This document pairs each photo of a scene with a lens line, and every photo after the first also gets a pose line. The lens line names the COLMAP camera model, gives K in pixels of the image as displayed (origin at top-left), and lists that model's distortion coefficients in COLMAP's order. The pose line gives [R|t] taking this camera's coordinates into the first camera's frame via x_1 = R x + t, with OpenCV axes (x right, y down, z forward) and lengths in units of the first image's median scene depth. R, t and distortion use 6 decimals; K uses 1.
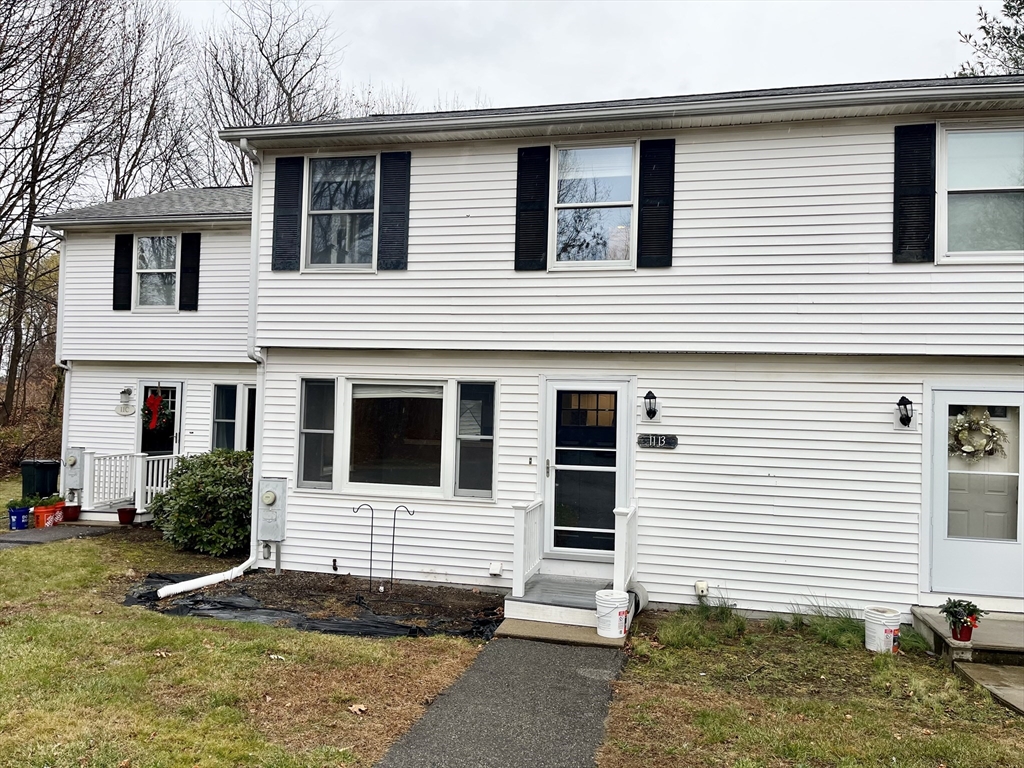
lens RADIAL K [[775.8, 0, 507.9], [0, 775.8, 388.1], [0, 0, 1]] dist [0.034968, -0.000298]
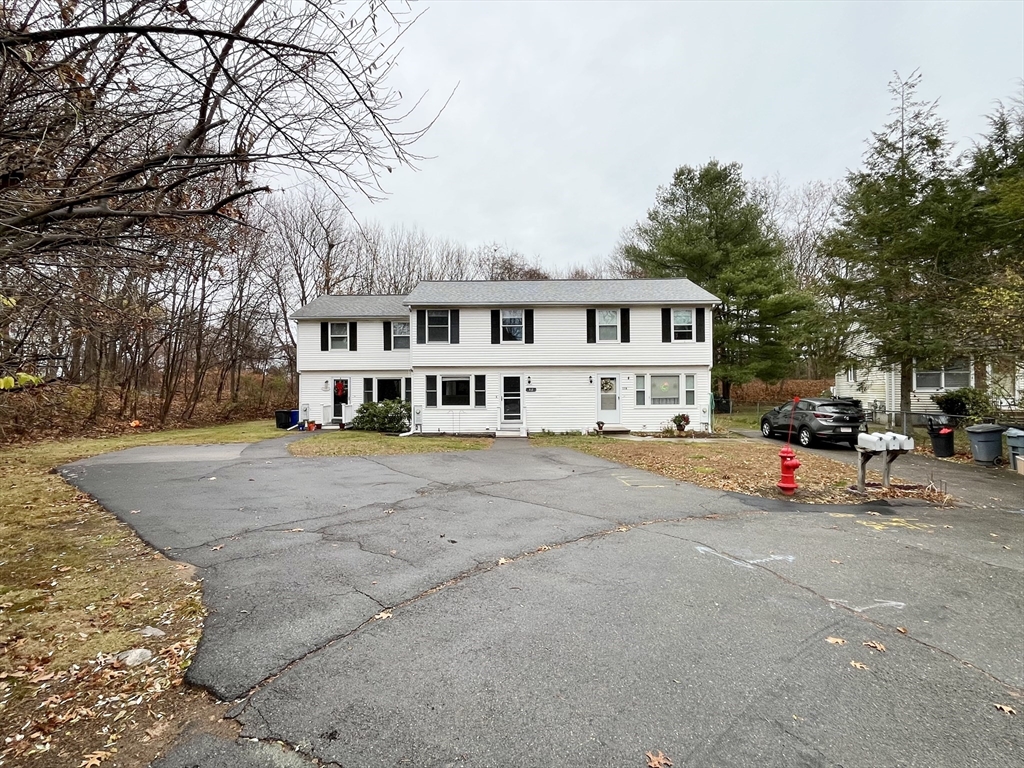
lens RADIAL K [[505.8, 0, 513.7], [0, 505.8, 384.0], [0, 0, 1]] dist [0.000245, 0.000008]
pose [[0.971572, -0.033223, 0.234402, -0.430151], [0.027842, 0.999268, 0.026229, -0.023608], [-0.235102, -0.018958, 0.971786, -1.261956]]
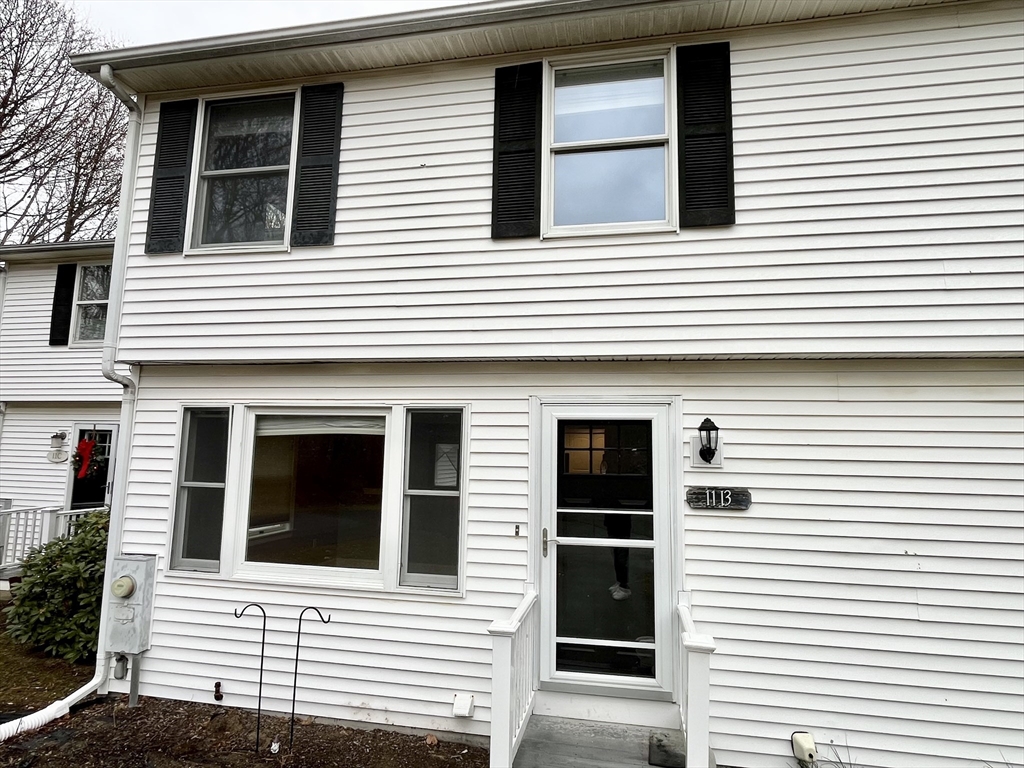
lens RADIAL K [[569.5, 0, 511.7], [0, 569.5, 389.3], [0, 0, 1]] dist [-0.000295, -0.000649]
pose [[0.999102, -0.003159, 0.042262, 0.004786], [0.006805, 0.996237, -0.086409, 0.017697], [-0.041830, 0.086619, 0.995363, 0.507389]]
